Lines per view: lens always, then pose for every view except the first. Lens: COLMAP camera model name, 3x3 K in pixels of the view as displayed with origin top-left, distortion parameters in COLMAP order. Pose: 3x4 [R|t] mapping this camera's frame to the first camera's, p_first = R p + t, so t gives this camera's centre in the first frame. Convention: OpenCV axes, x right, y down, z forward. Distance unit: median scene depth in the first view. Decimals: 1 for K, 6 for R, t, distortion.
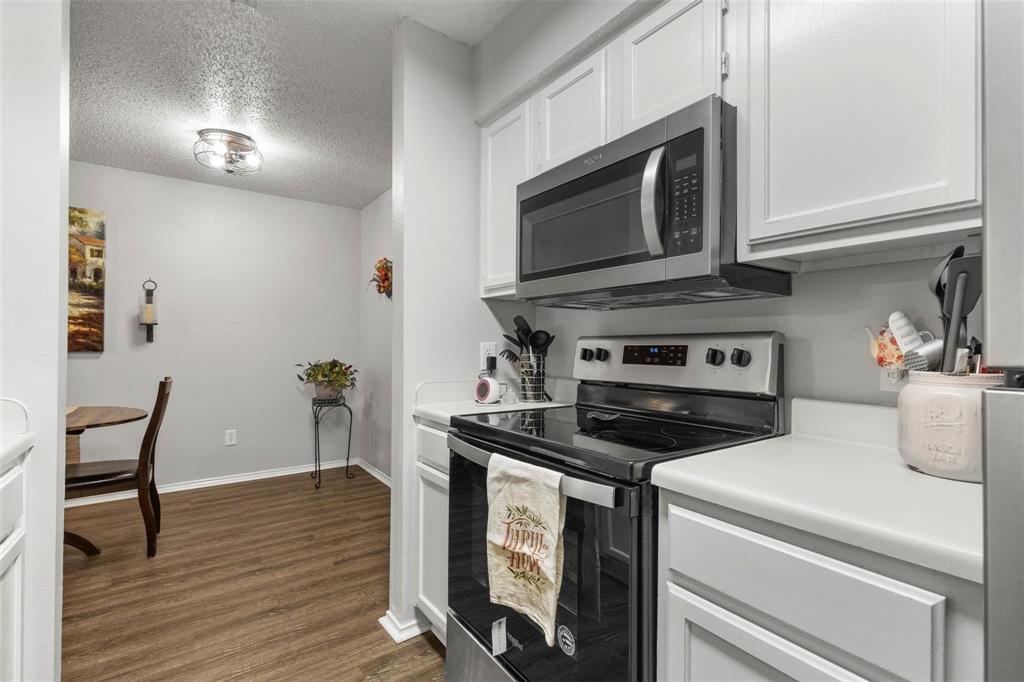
lens RADIAL K [[459.9, 0, 512.0], [0, 459.9, 341.0], [0, 0, 1]] dist [0.003584, 0.000697]
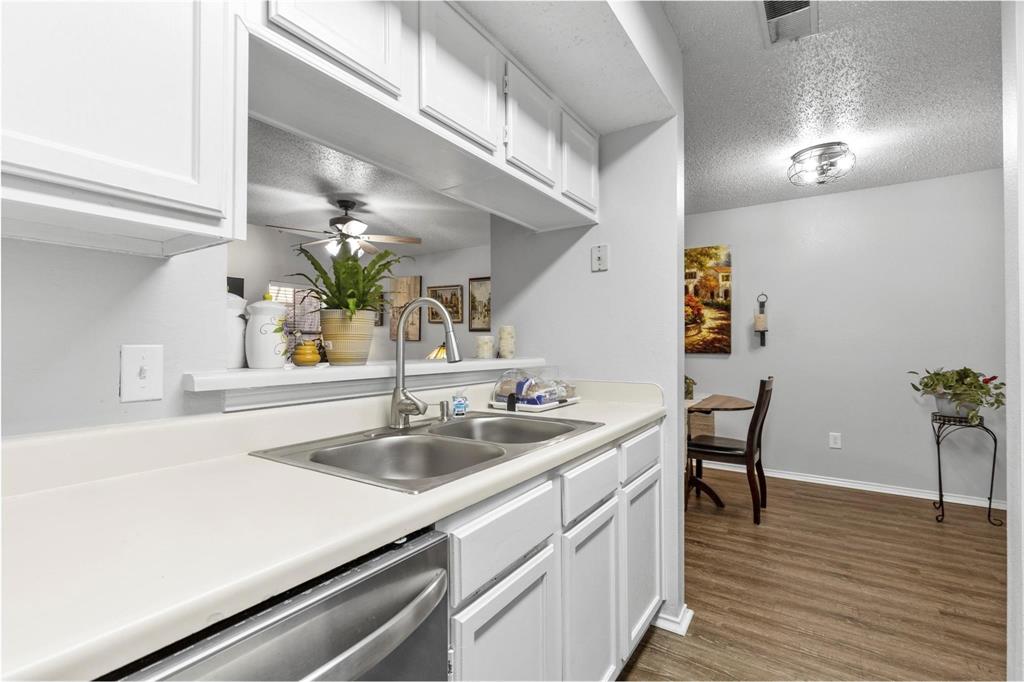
lens RADIAL K [[459.9, 0, 512.0], [0, 459.9, 341.0], [0, 0, 1]] dist [0.003584, 0.000697]
pose [[0.345363, -0.009536, -0.938421, 0.122182], [0.006602, 0.999948, -0.007731, -0.007029], [0.938446, -0.003526, 0.345408, -0.016803]]
